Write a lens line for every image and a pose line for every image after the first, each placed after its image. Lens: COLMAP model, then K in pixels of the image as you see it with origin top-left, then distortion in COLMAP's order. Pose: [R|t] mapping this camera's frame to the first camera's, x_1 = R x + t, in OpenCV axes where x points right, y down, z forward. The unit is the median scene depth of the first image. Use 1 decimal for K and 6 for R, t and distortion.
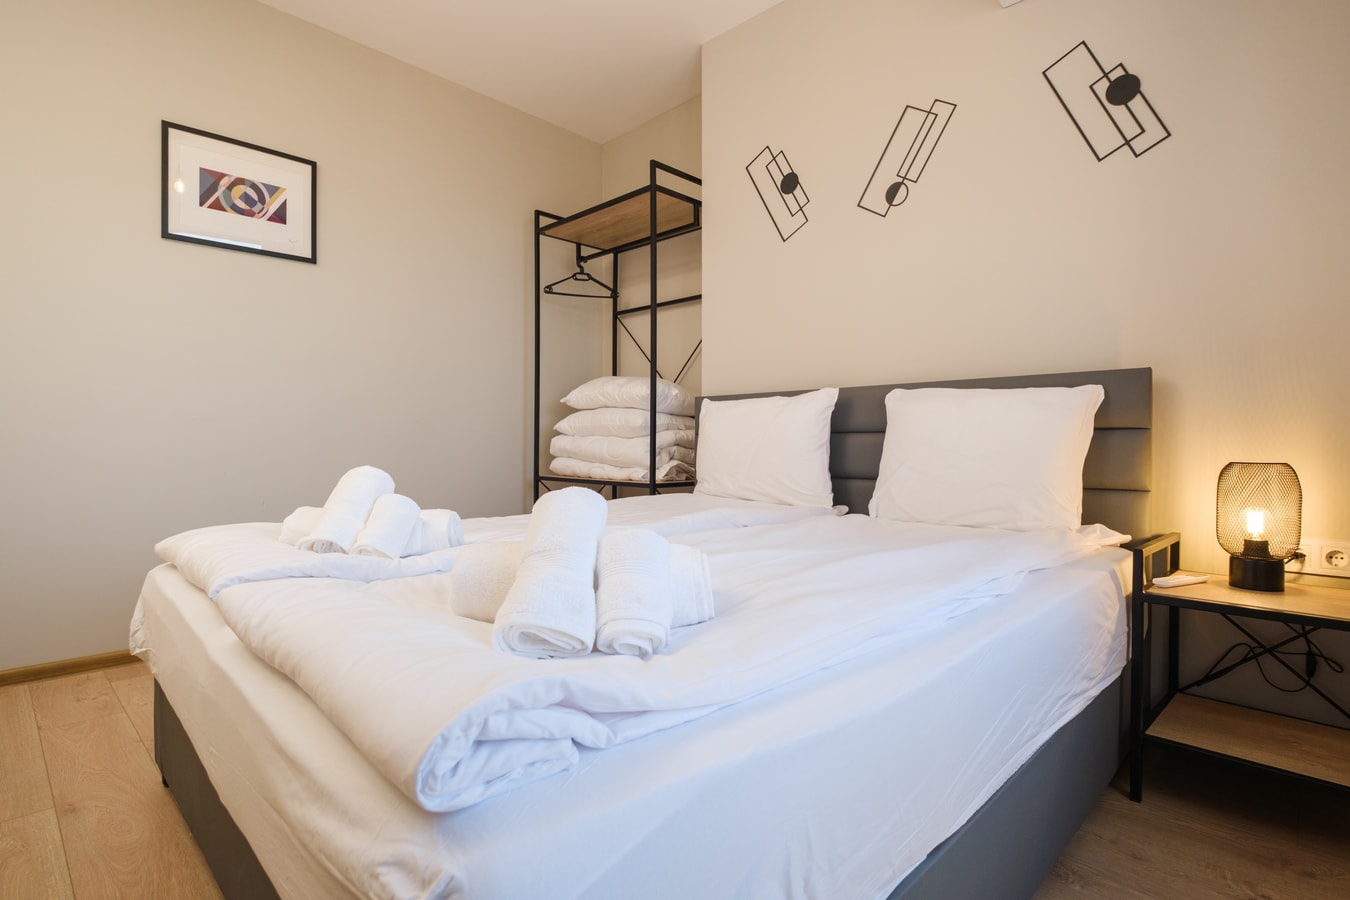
lens RADIAL K [[660.8, 0, 677.4], [0, 660.8, 448.0], [0, 0, 1]] dist [0.002806, -0.001024]
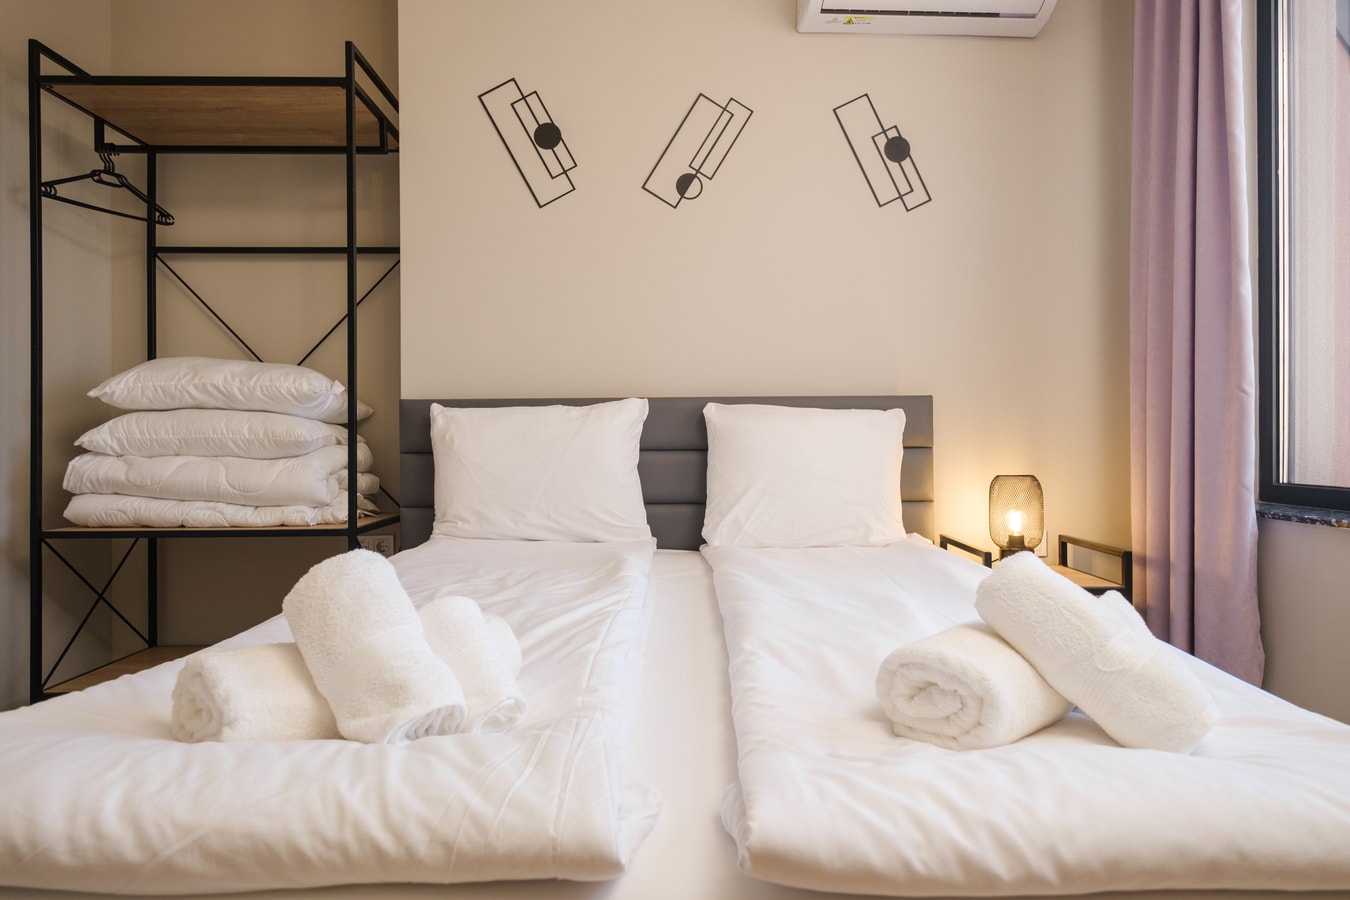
lens RADIAL K [[823.4, 0, 673.2], [0, 823.4, 439.5], [0, 0, 1]] dist [-0.002877, 0.003431]
pose [[0.700582, -0.005070, 0.713554, -0.437090], [0.014602, 0.999867, -0.007232, -0.027236], [-0.713423, 0.015486, 0.700563, 0.208776]]
